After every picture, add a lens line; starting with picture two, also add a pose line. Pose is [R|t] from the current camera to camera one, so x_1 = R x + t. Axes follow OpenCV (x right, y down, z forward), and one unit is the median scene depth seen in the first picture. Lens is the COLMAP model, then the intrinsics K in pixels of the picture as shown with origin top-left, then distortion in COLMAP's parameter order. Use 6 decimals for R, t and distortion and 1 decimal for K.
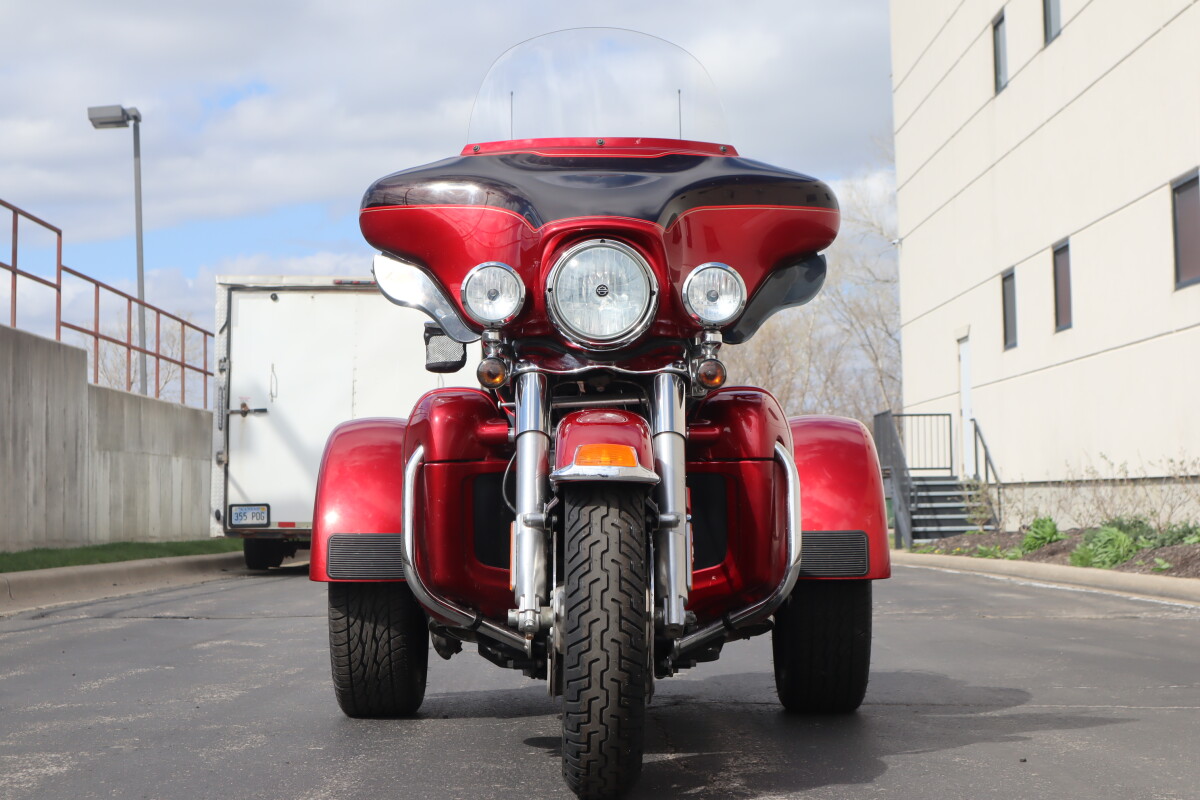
lens RADIAL K [[2203.4, 0, 600.0], [0, 2203.4, 400.0], [0, 0, 1]] dist [-0.049803, -0.196338]
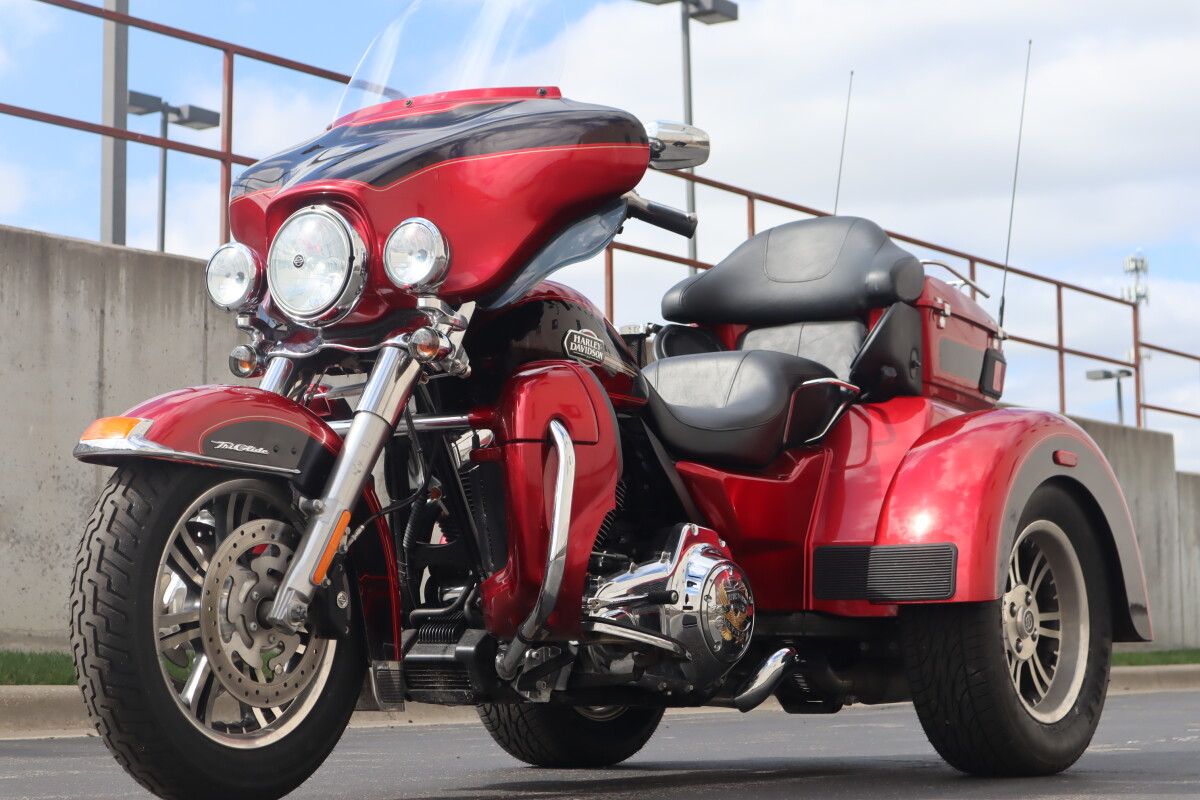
lens RADIAL K [[2433.3, 0, 600.0], [0, 2433.3, 400.0], [0, 0, 1]] dist [-0.044090, -0.201001]
pose [[0.816342, -0.060707, -0.574369, 0.523268], [0.031974, 0.997686, -0.060005, 0.055899], [0.576683, 0.030620, 0.816394, 0.191667]]
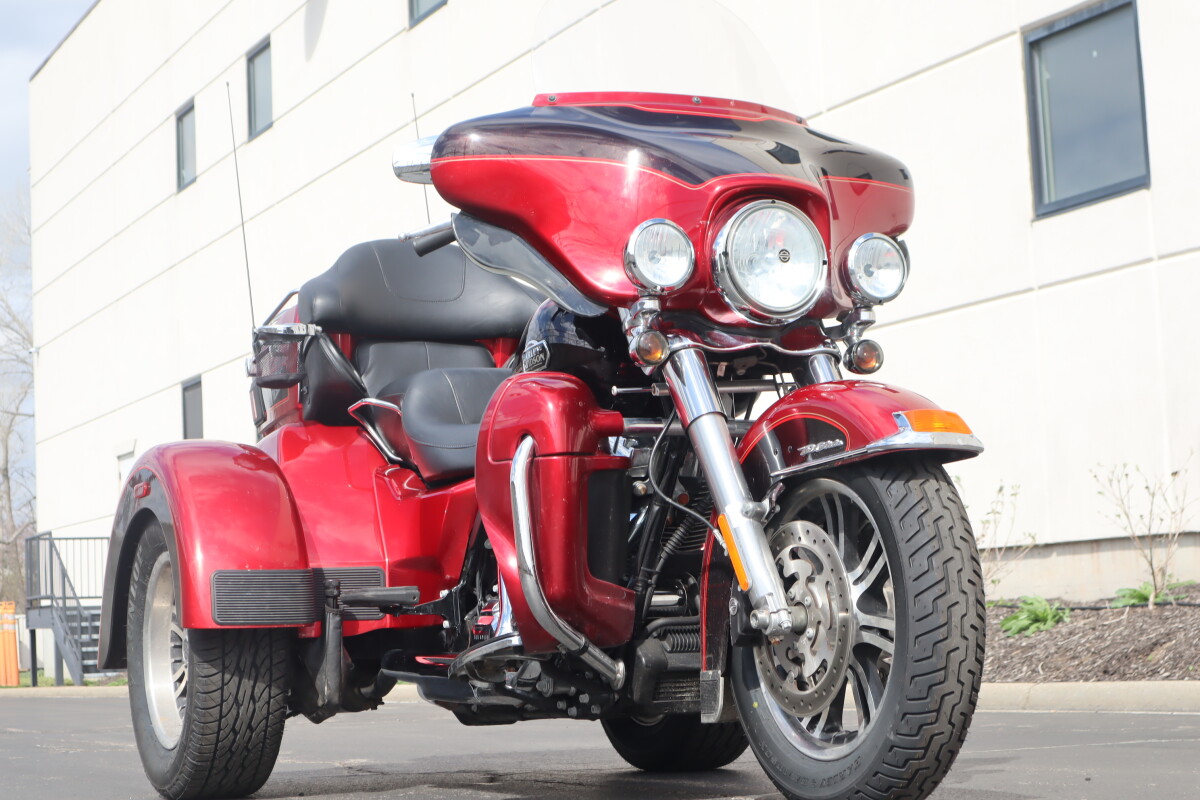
lens RADIAL K [[2364.6, 0, 600.0], [0, 2364.6, 400.0], [0, 0, 1]] dist [-0.072676, -0.181212]
pose [[0.911391, 0.017941, 0.411151, -0.351763], [0.006799, 0.998257, -0.058630, 0.048979], [-0.411486, 0.056231, 0.909680, 0.129465]]
